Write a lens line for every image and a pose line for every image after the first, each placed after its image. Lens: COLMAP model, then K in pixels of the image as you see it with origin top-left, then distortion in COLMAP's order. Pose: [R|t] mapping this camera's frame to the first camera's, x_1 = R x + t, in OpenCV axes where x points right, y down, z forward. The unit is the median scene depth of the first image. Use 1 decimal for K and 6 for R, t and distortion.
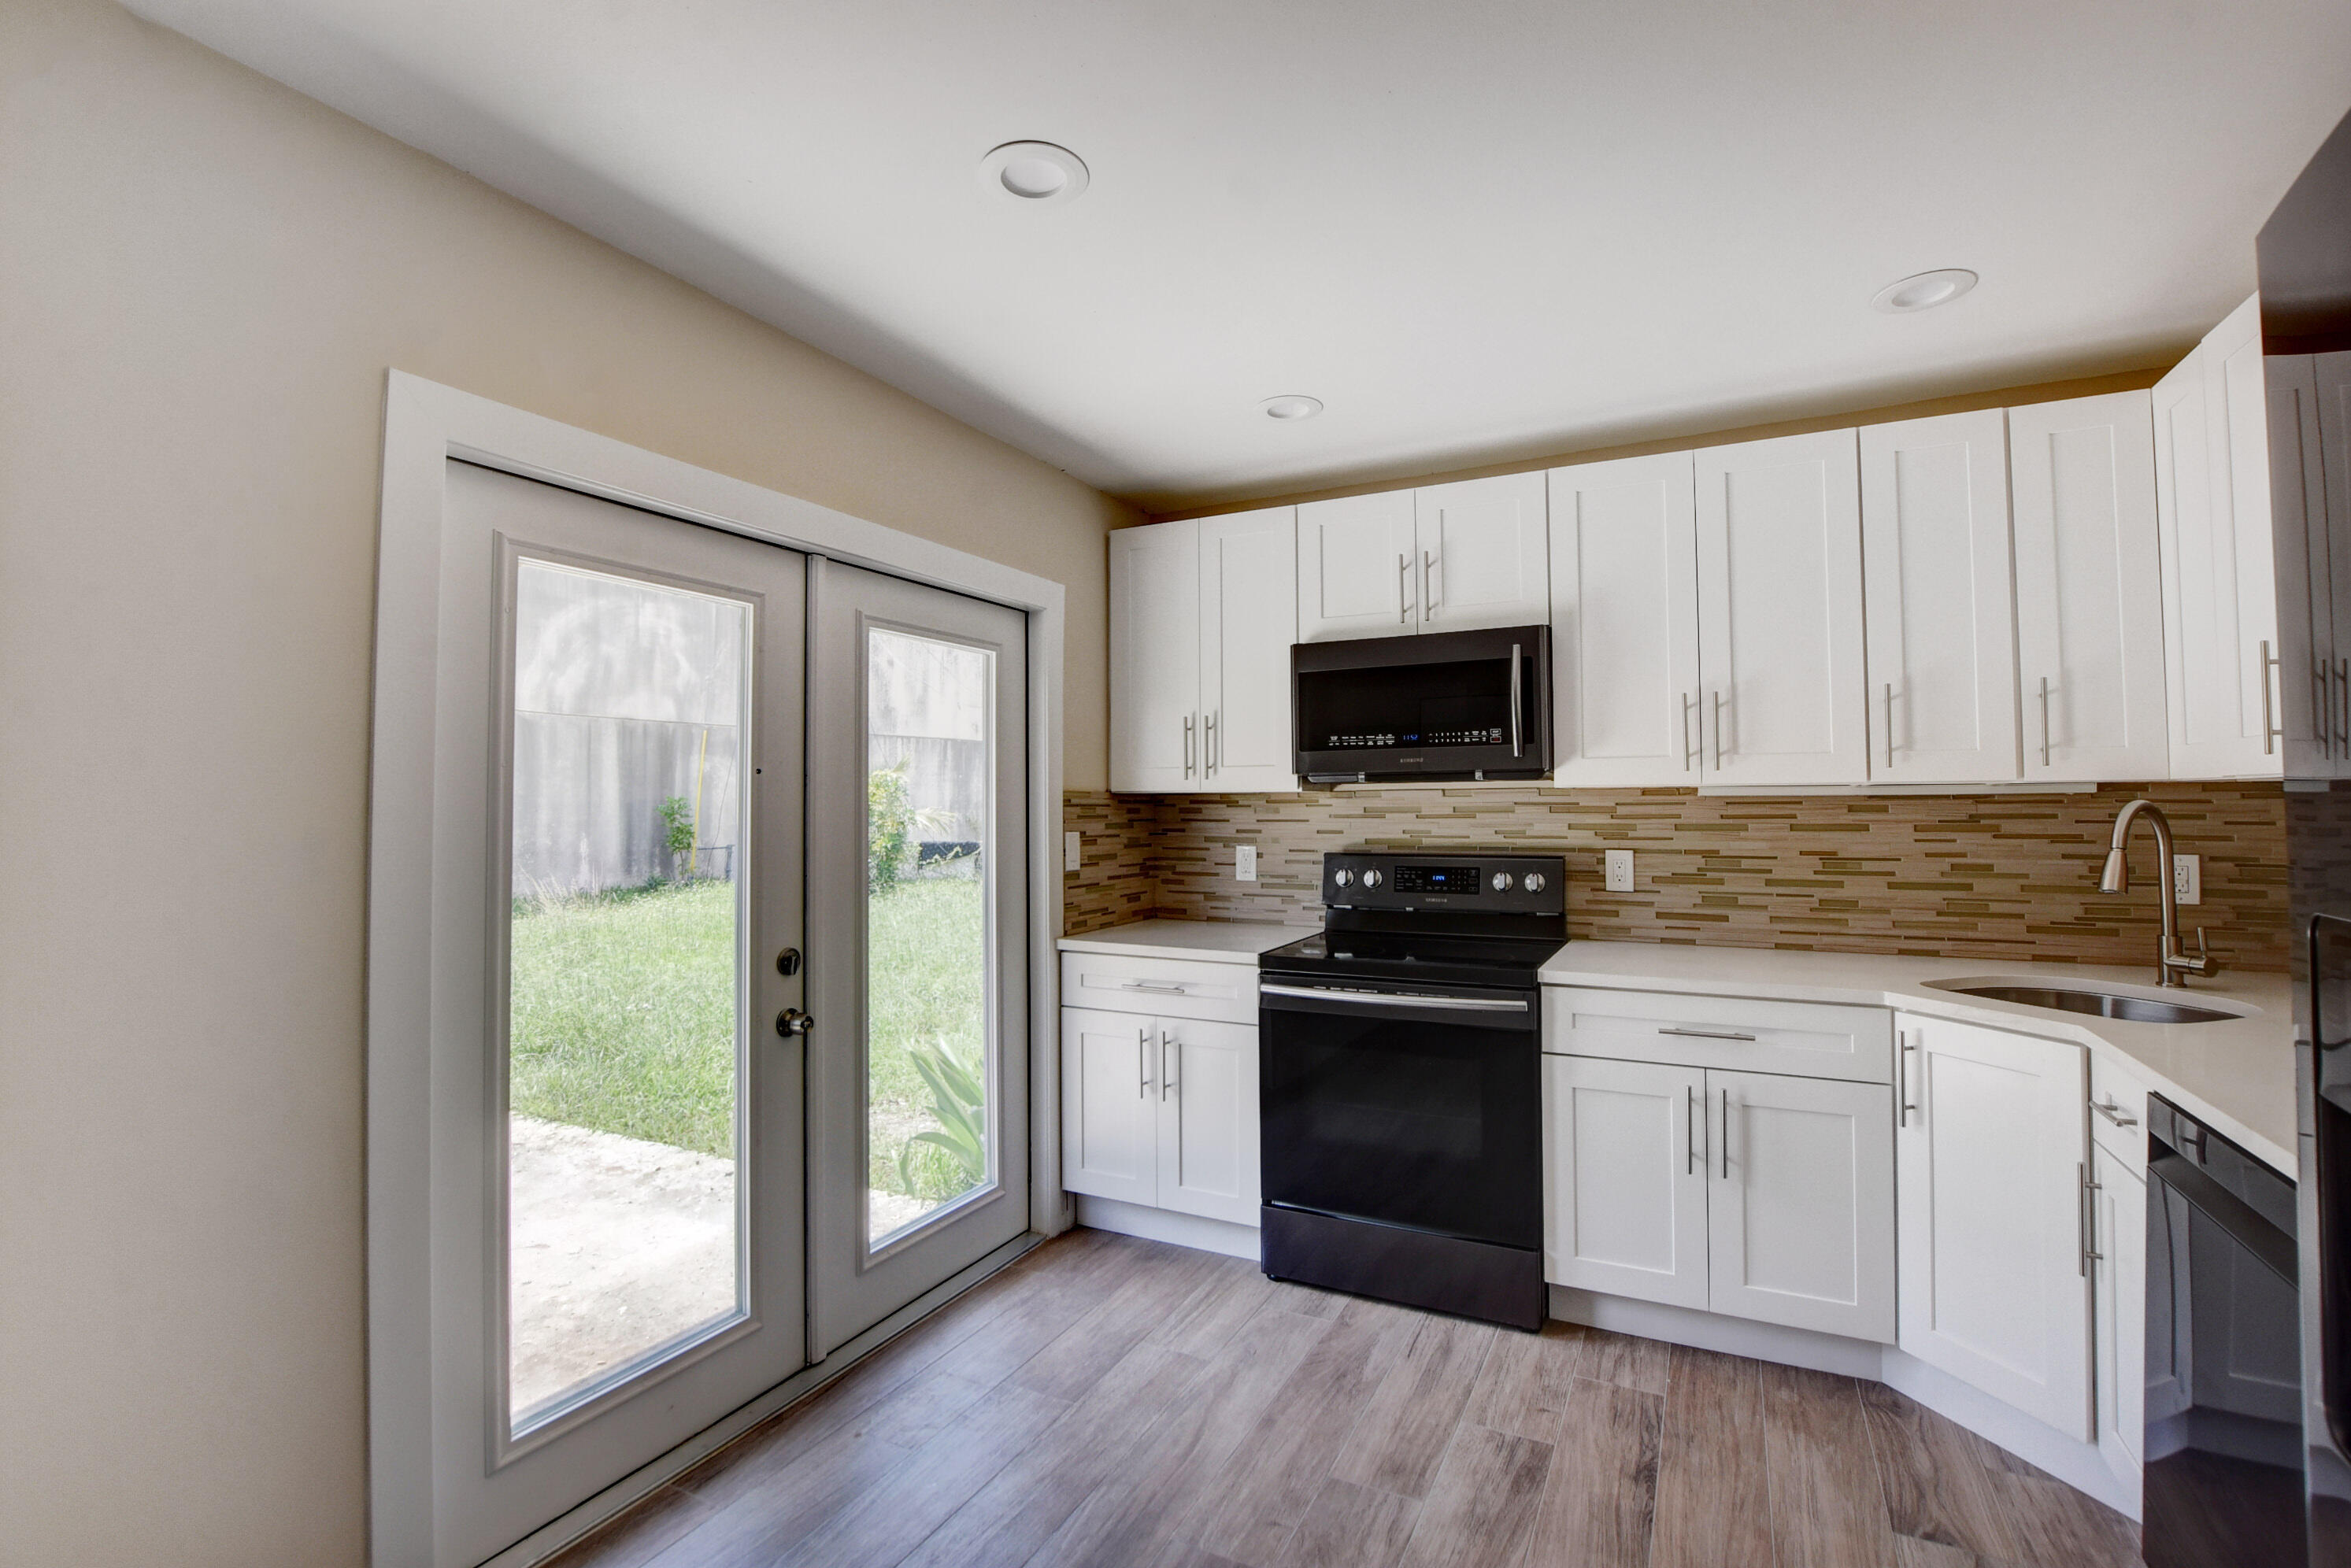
lens RADIAL K [[1048.1, 0, 1175.5], [0, 1048.1, 771.3], [0, 0, 1]] dist [-0.038601, 0.007836]
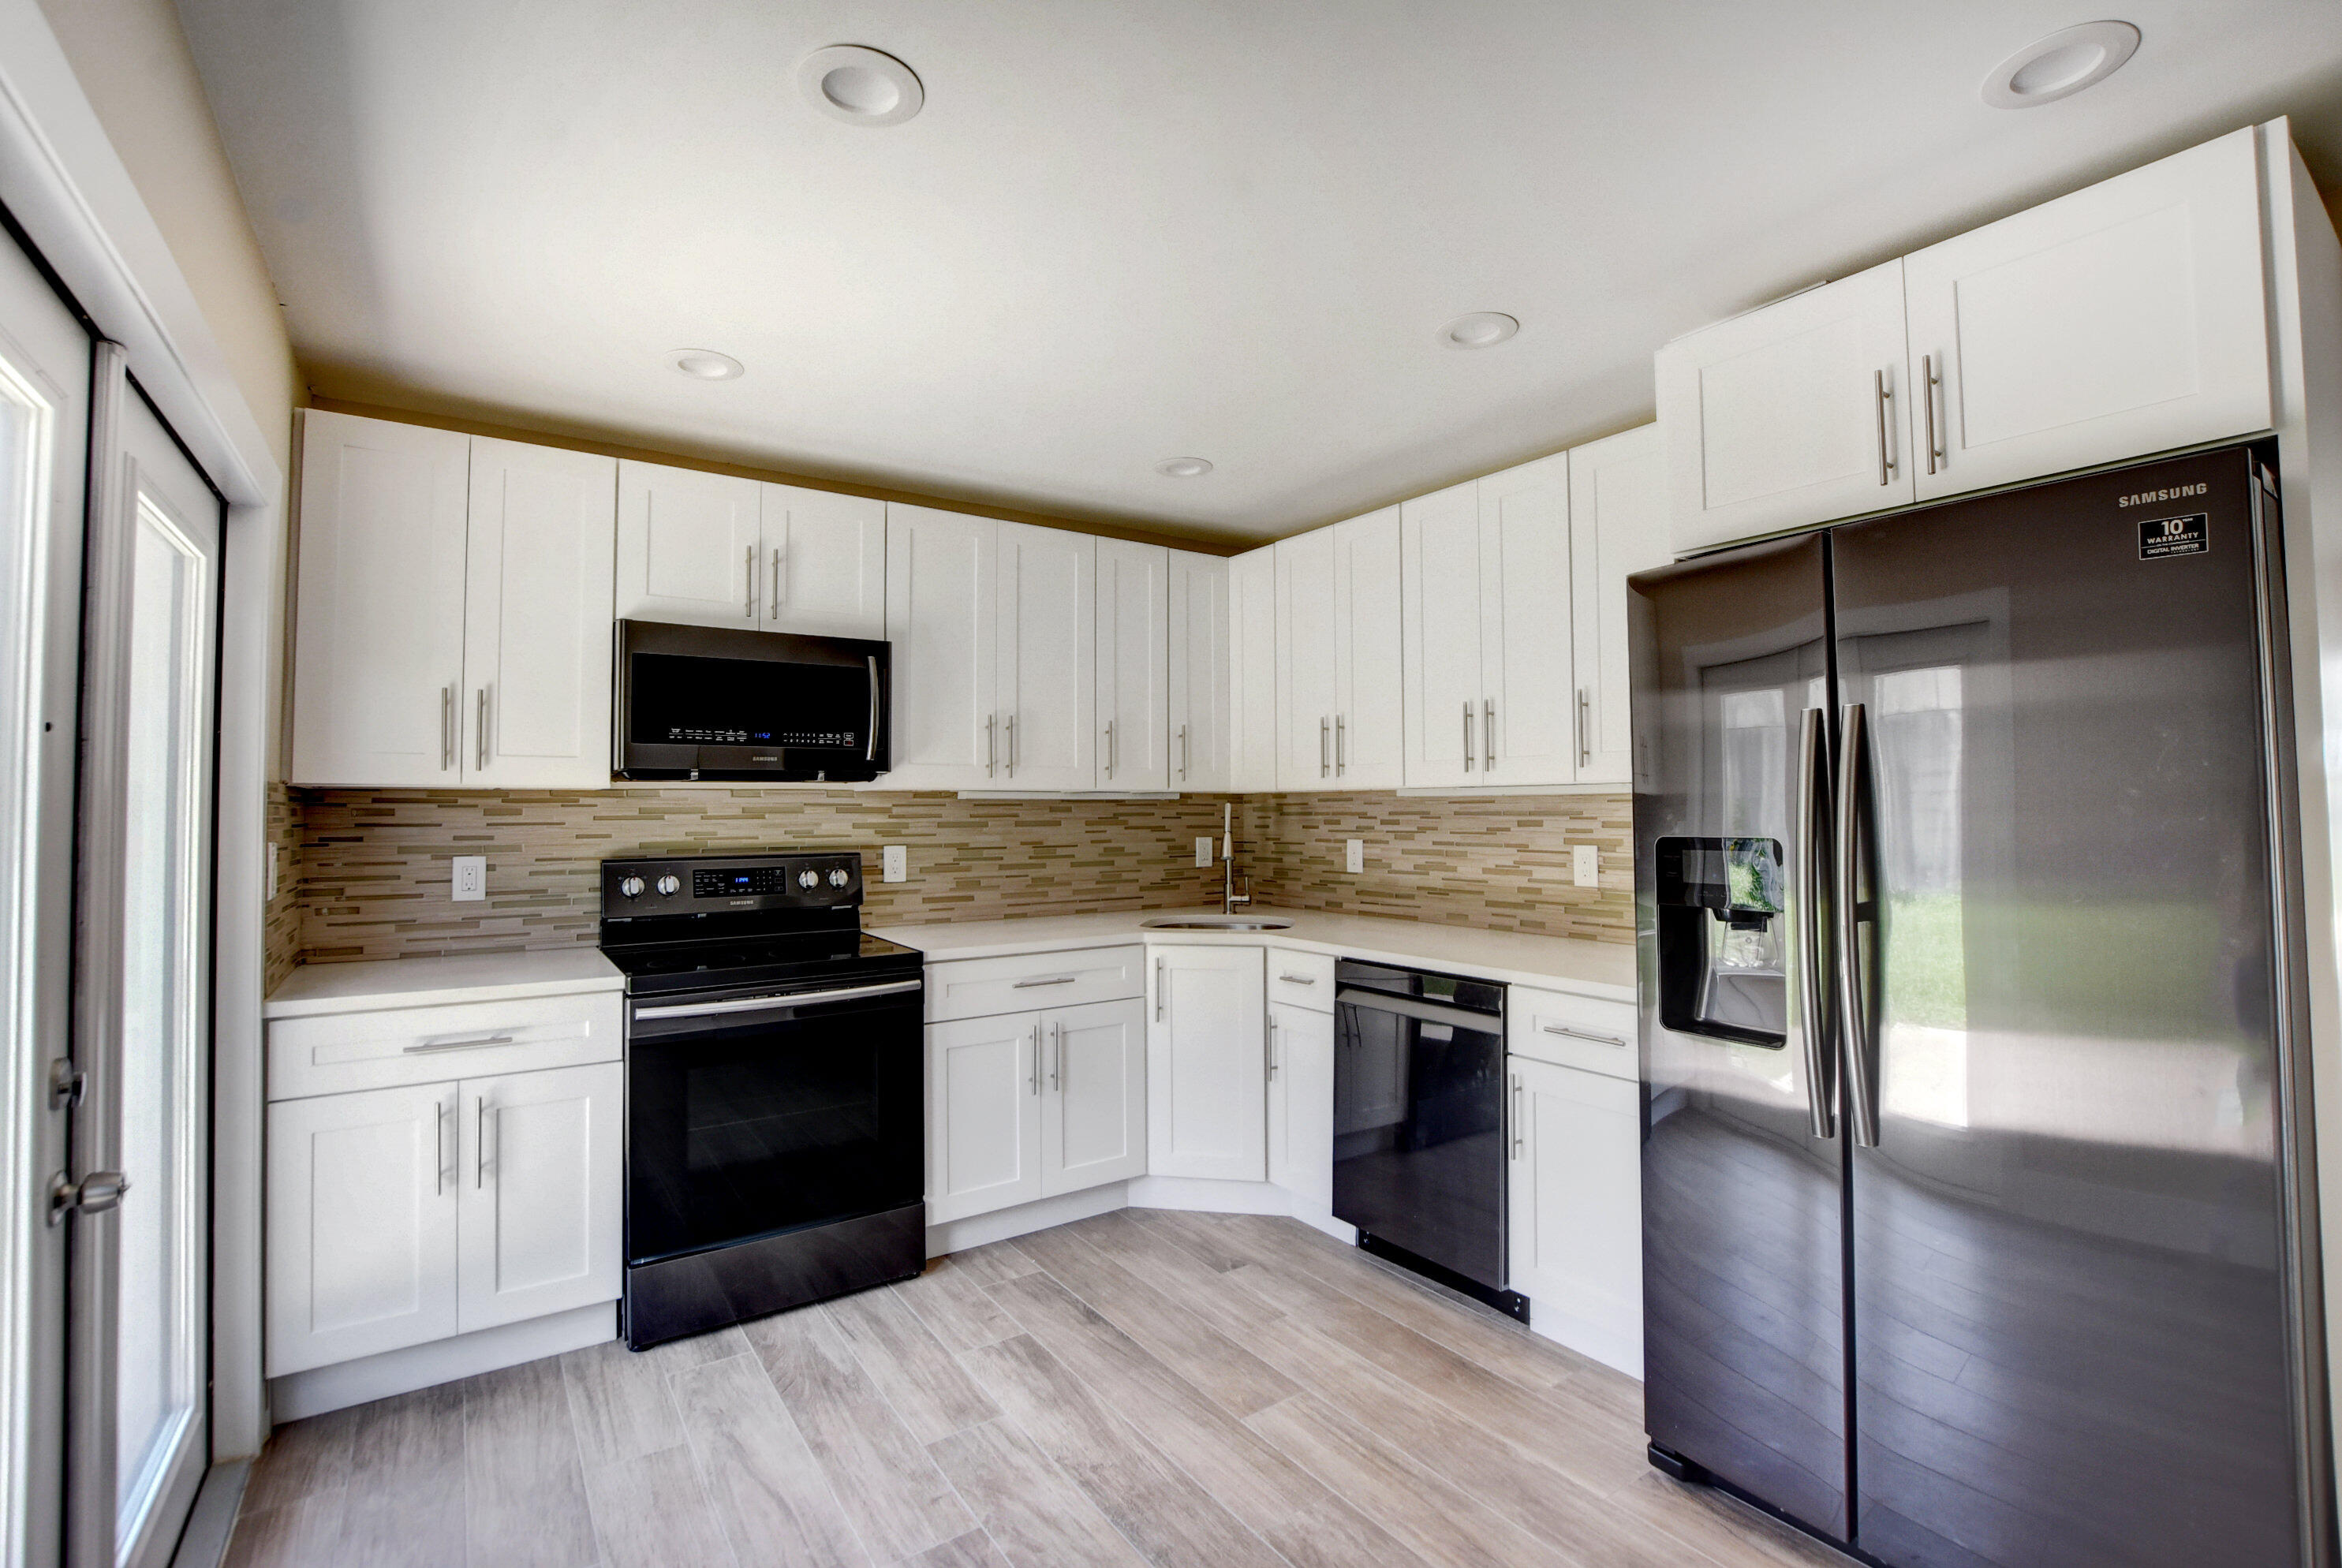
lens RADIAL K [[1039.9, 0, 1194.3], [0, 1039.9, 778.0], [0, 0, 1]] dist [-0.024923, 0.000774]
pose [[0.463710, 0.028992, 0.885512, -0.460646], [-0.025731, 0.999484, -0.019249, 0.016260], [-0.885613, -0.013860, 0.464217, 0.198337]]
